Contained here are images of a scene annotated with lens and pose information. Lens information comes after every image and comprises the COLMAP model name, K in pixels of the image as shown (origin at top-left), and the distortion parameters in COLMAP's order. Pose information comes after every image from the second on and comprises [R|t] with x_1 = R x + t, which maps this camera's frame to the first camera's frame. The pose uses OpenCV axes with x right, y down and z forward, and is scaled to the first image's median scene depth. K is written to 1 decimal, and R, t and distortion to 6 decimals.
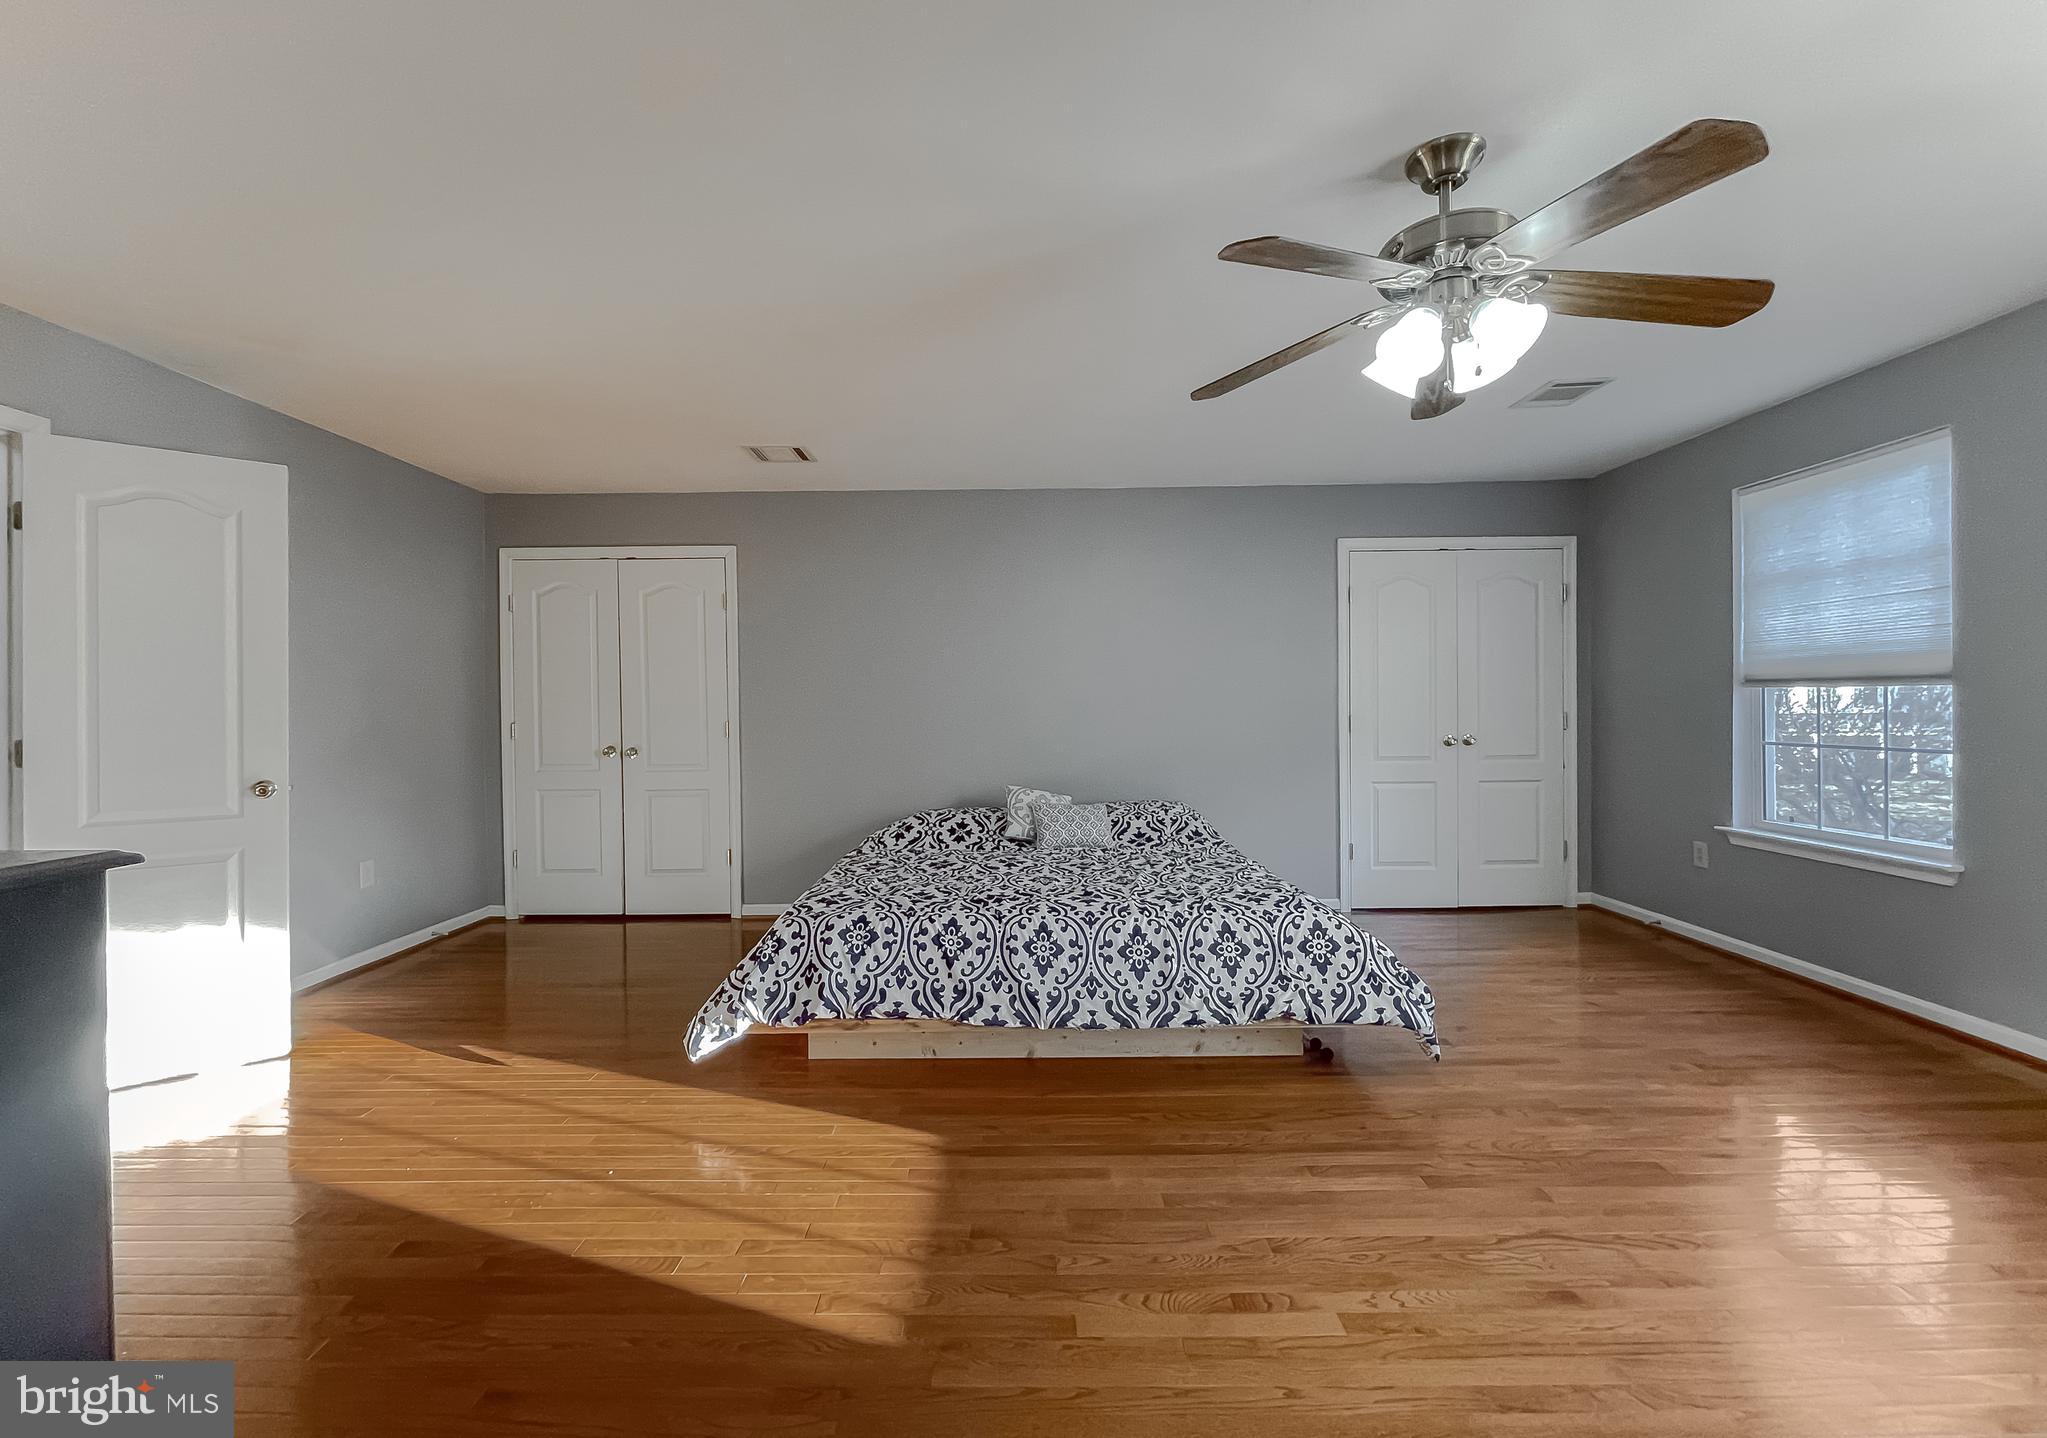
lens RADIAL K [[840.6, 0, 1014.5], [0, 840.6, 714.3], [0, 0, 1]] dist [-0.003398, 0.000743]
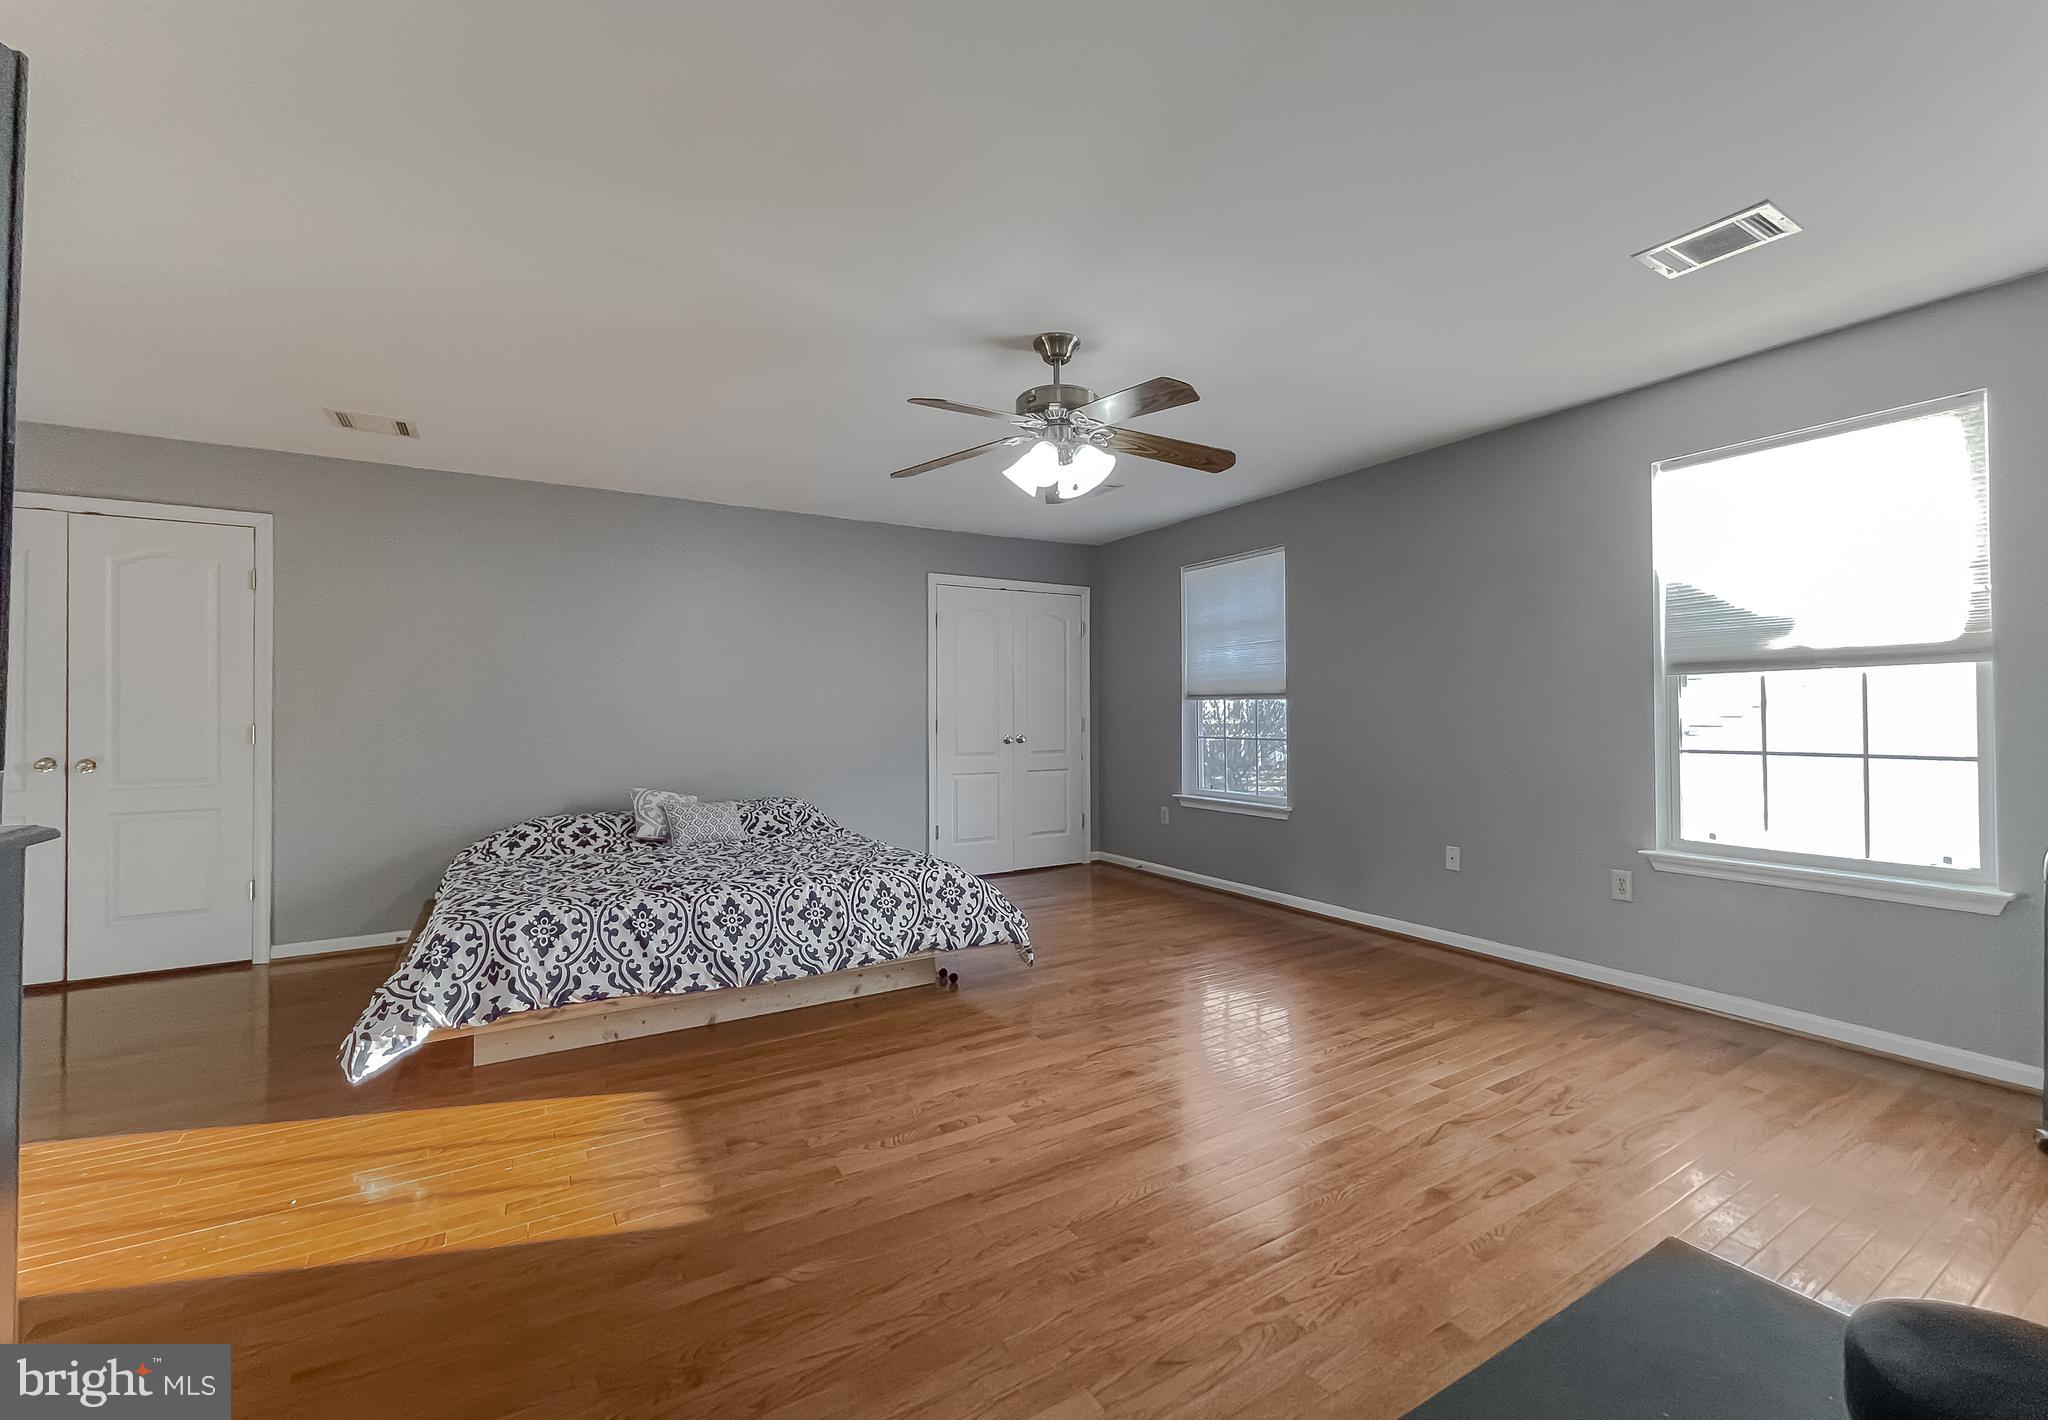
lens RADIAL K [[832.0, 0, 1030.1], [0, 832.0, 706.9], [0, 0, 1]] dist [-0.003607, 0.000895]
pose [[0.851263, 0.009836, 0.524648, -0.220158], [0.001708, 0.999767, -0.021516, 0.017597], [-0.524737, 0.019212, 0.851048, -0.171722]]
